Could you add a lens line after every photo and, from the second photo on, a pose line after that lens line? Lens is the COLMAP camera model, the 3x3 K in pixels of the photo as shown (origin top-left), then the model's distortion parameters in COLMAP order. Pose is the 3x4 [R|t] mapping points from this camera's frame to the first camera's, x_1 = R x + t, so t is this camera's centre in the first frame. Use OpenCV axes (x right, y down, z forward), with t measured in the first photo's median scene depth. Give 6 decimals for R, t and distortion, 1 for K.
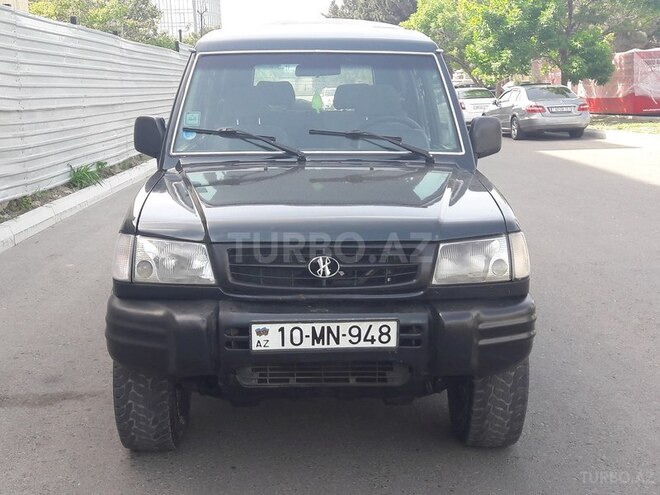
lens RADIAL K [[919.8, 0, 330.0], [0, 919.8, 247.5], [0, 0, 1]] dist [0.095222, -0.020010]
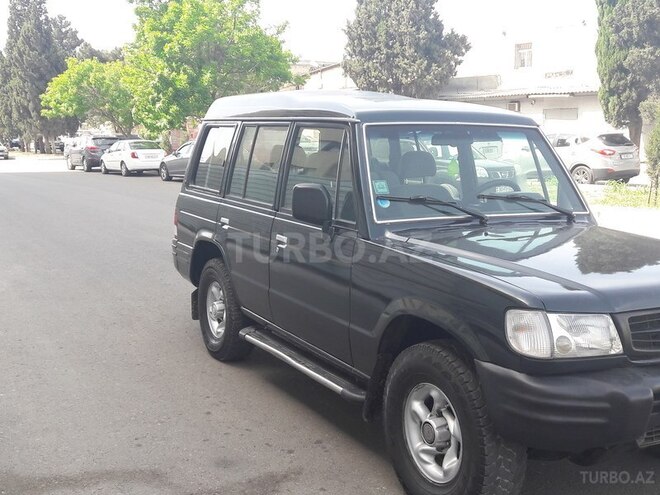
lens RADIAL K [[763.8, 0, 330.0], [0, 763.8, 247.5], [0, 0, 1]] dist [0.100017, -0.039463]
pose [[0.890975, -0.053948, 0.450836, -0.634806], [0.067292, 0.997641, -0.013606, -0.069700], [-0.449039, 0.042461, 0.892503, 0.289953]]
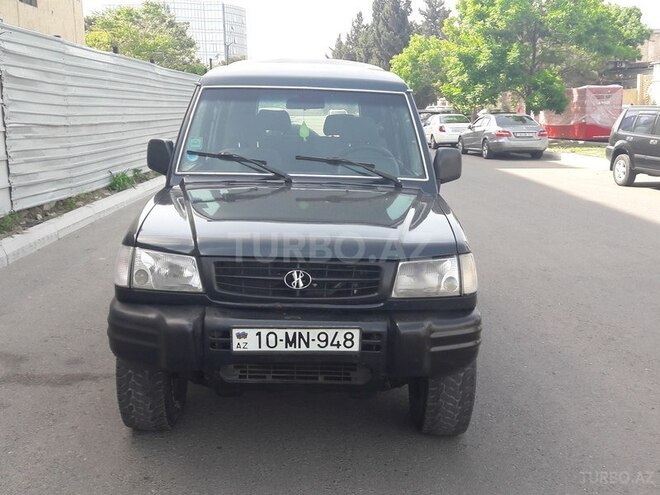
lens RADIAL K [[763.8, 0, 330.0], [0, 763.8, 247.5], [0, 0, 1]] dist [0.100017, -0.039463]
pose [[0.999654, 0.026164, -0.002529, 0.027215], [-0.026147, 0.999635, 0.006847, -0.020649], [0.002707, -0.006778, 0.999973, 0.037820]]
